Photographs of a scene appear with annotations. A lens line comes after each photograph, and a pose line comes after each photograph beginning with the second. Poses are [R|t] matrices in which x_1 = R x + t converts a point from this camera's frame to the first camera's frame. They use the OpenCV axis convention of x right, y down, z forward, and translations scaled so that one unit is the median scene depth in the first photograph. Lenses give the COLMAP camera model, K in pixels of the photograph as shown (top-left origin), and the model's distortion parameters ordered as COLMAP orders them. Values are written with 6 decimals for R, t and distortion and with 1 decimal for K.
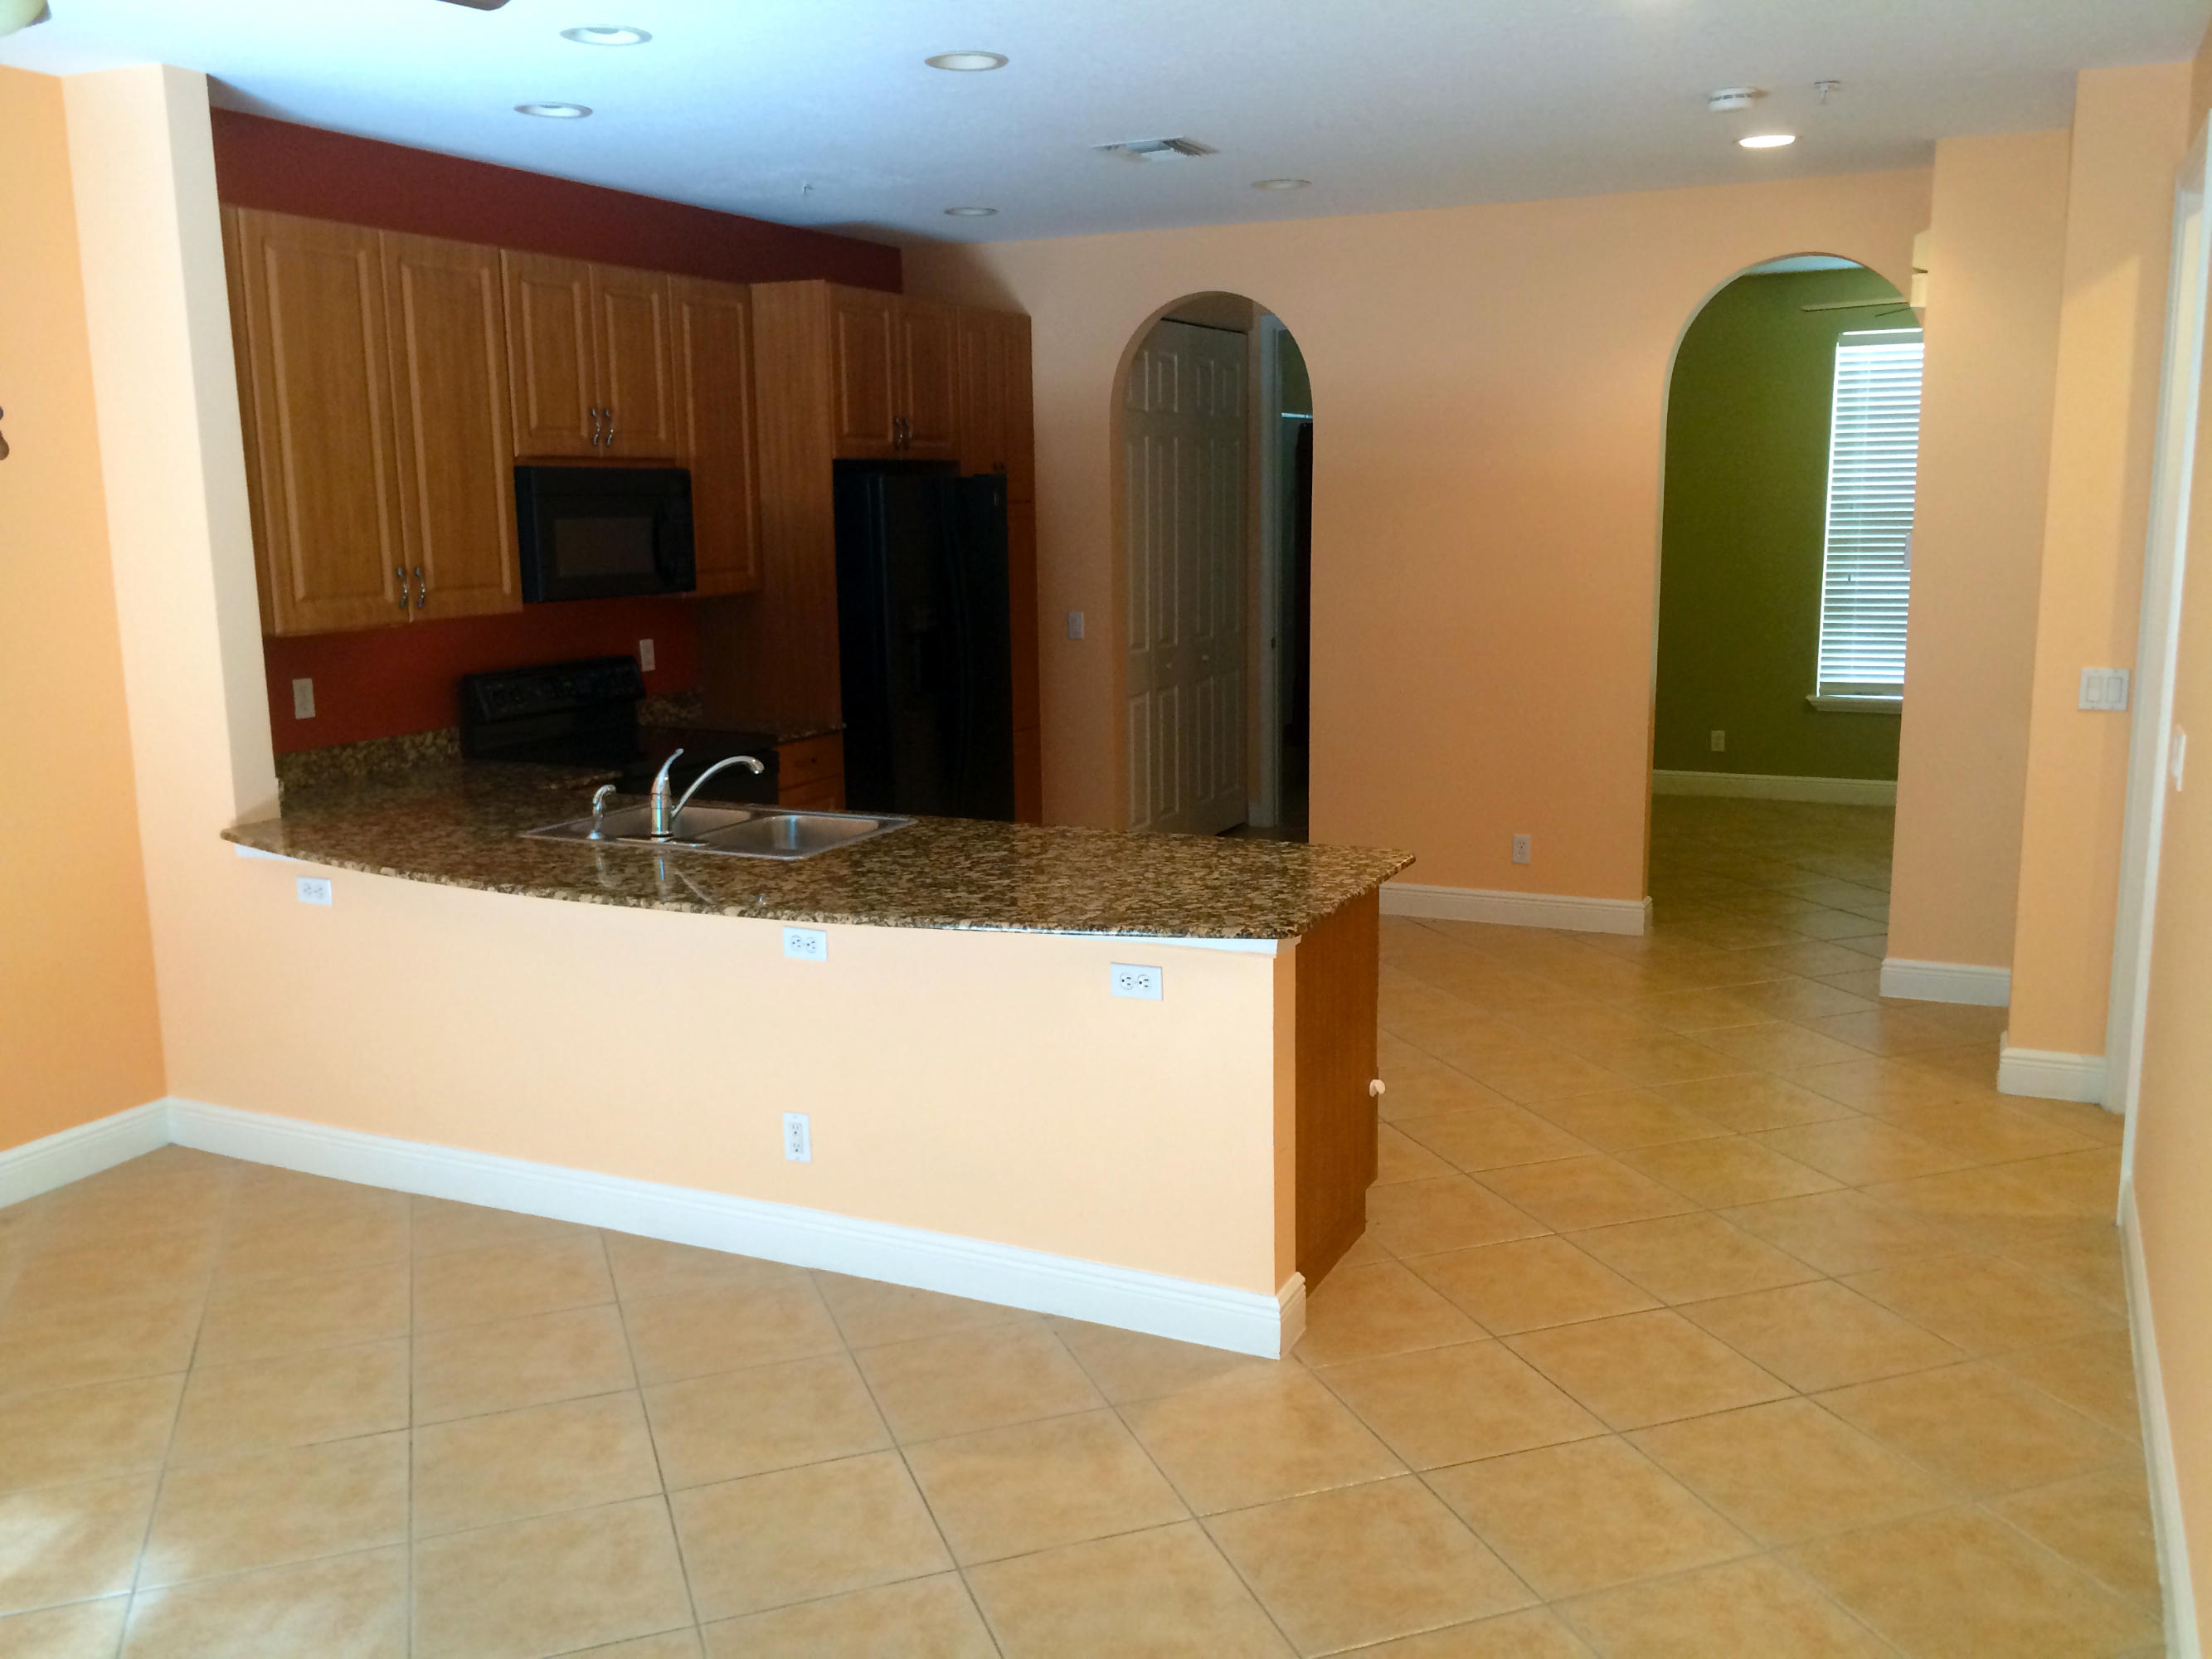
lens RADIAL K [[1892.3, 0, 1103.0], [0, 1892.3, 832.9], [0, 0, 1]] dist [0.051922, -0.028286]
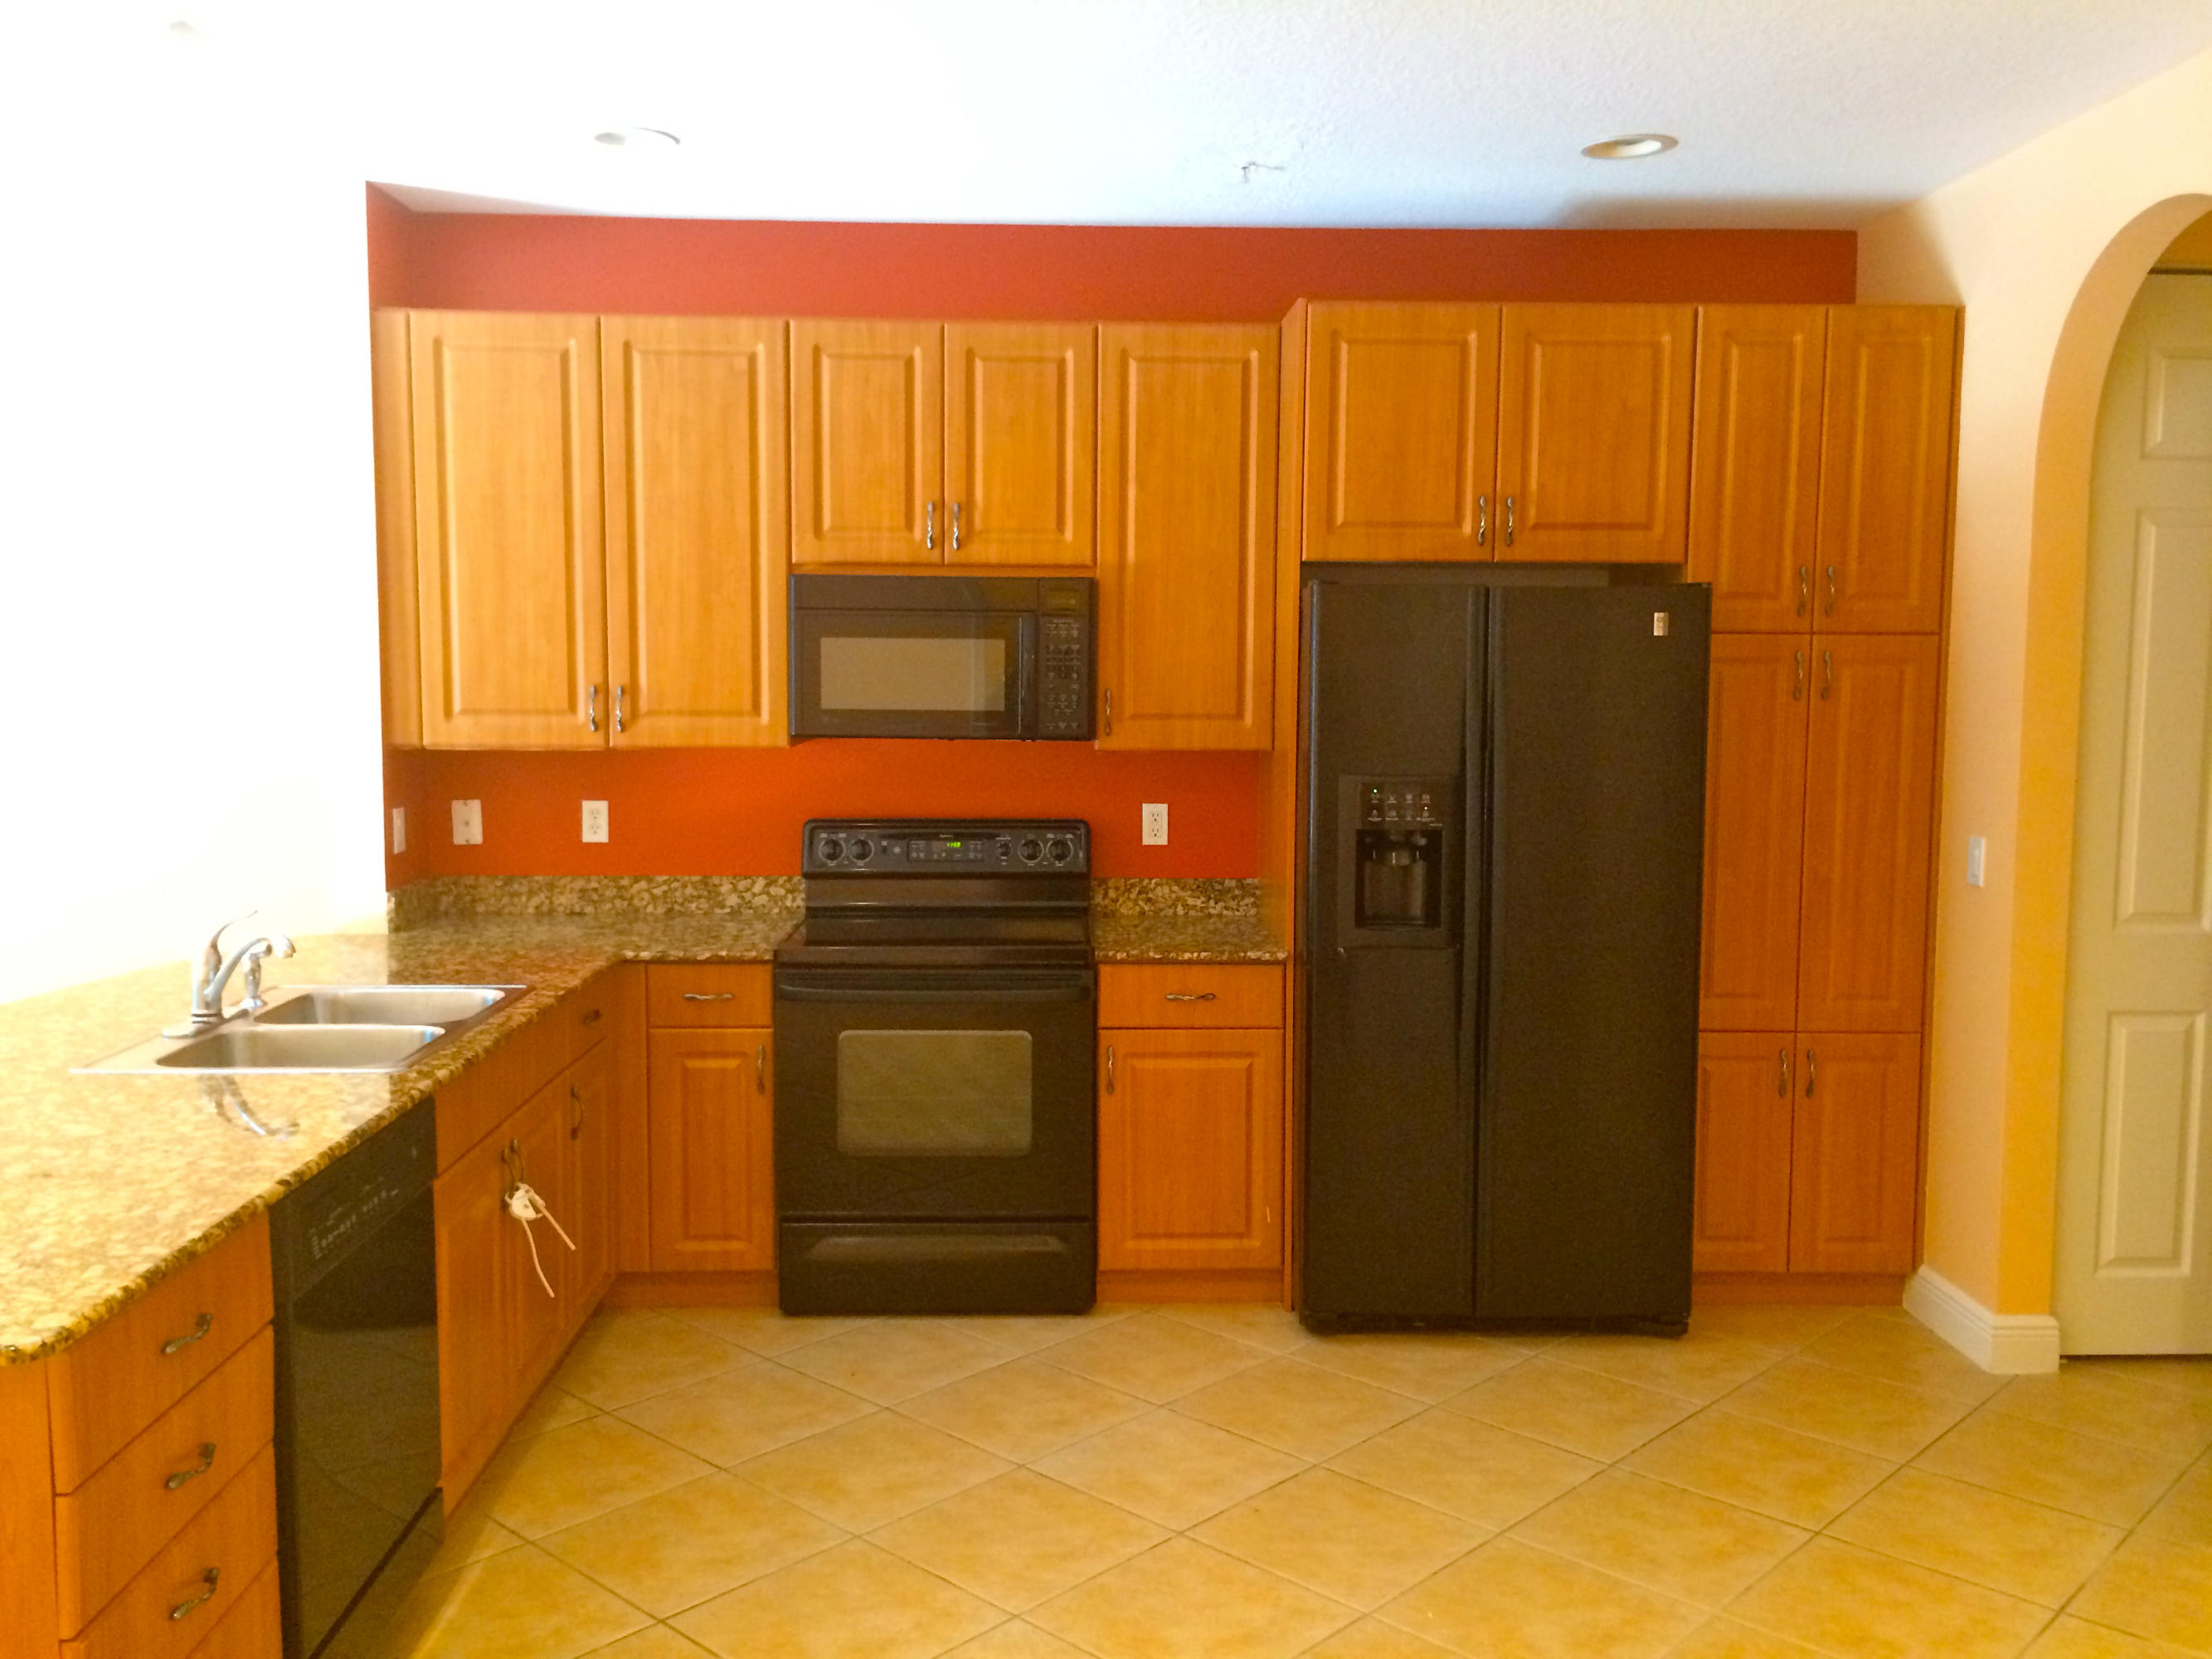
lens RADIAL K [[1892.3, 0, 1106.0], [0, 1892.3, 825.1], [0, 0, 1]] dist [0.051922, -0.028286]
pose [[0.451899, 0.094815, -0.887016, 0.500730], [-0.171400, 0.985038, 0.017971, -0.122444], [0.875448, 0.143913, 0.461388, 0.749606]]
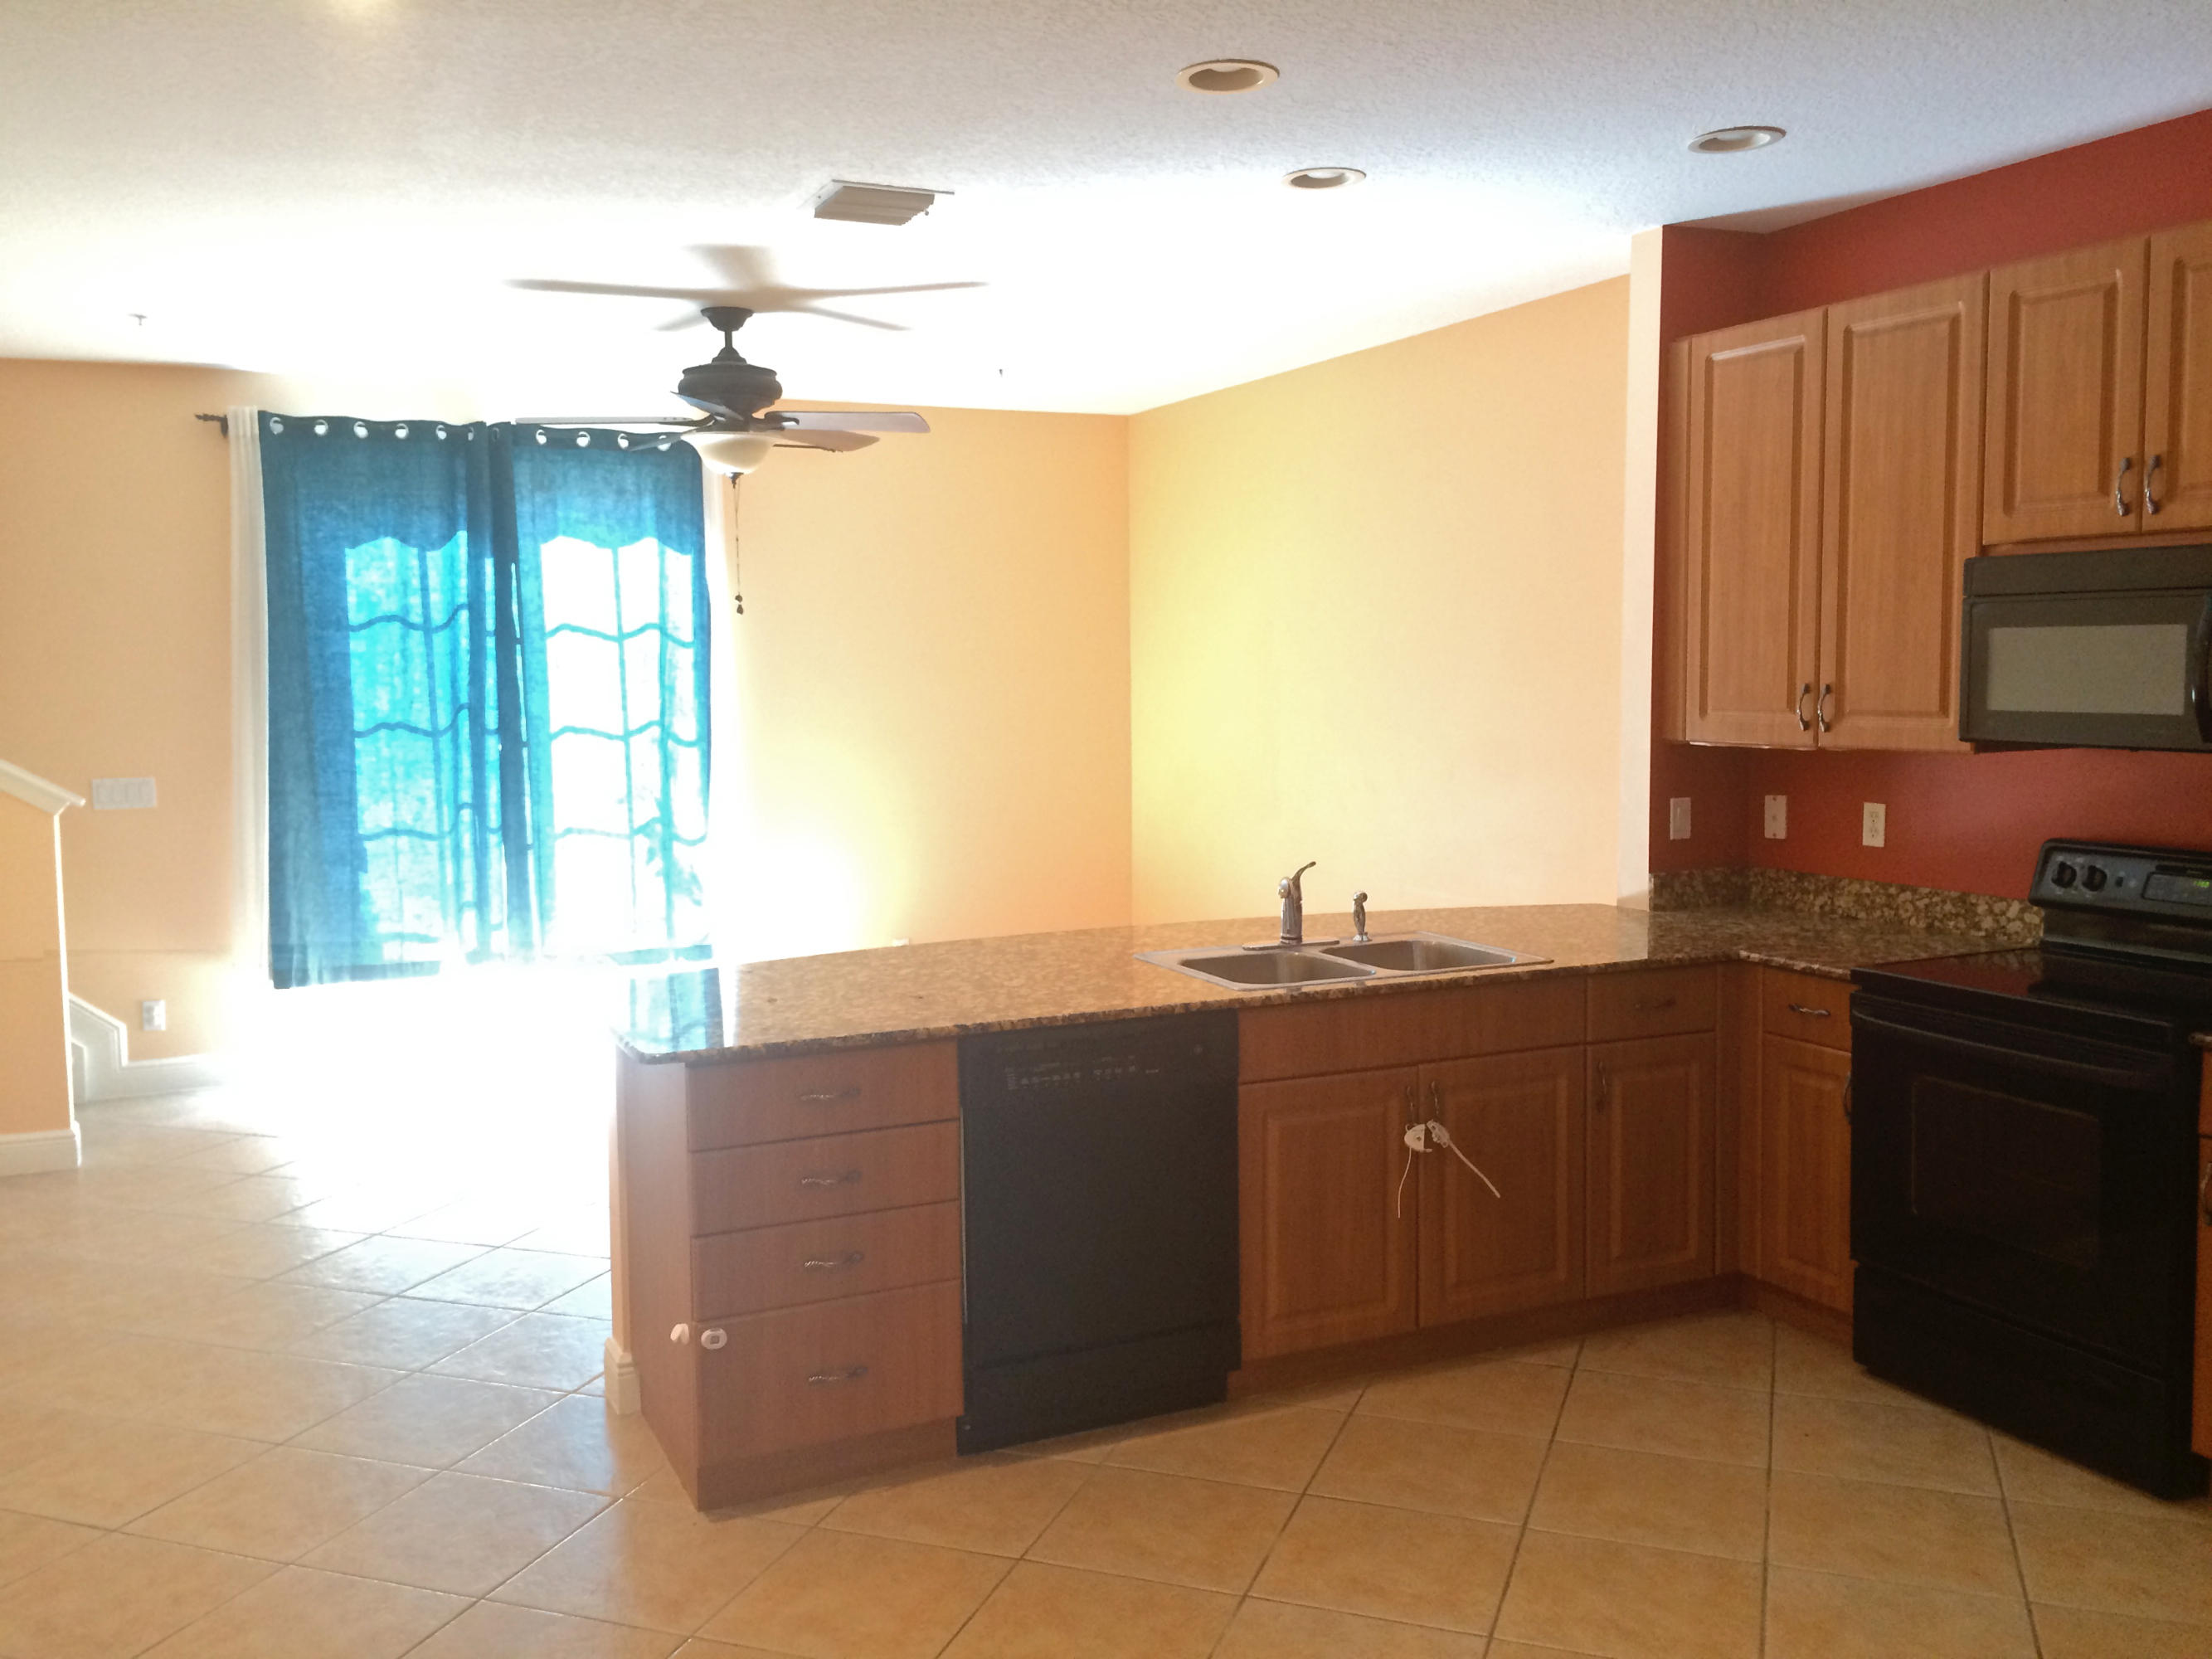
lens RADIAL K [[1892.3, 0, 1090.1], [0, 1892.3, 819.4], [0, 0, 1]] dist [0.051922, -0.028286]
pose [[-0.641691, 0.086029, -0.762123, 0.486858], [-0.115272, 0.971584, 0.206730, -0.206899], [0.758252, 0.220508, -0.613540, 1.210492]]
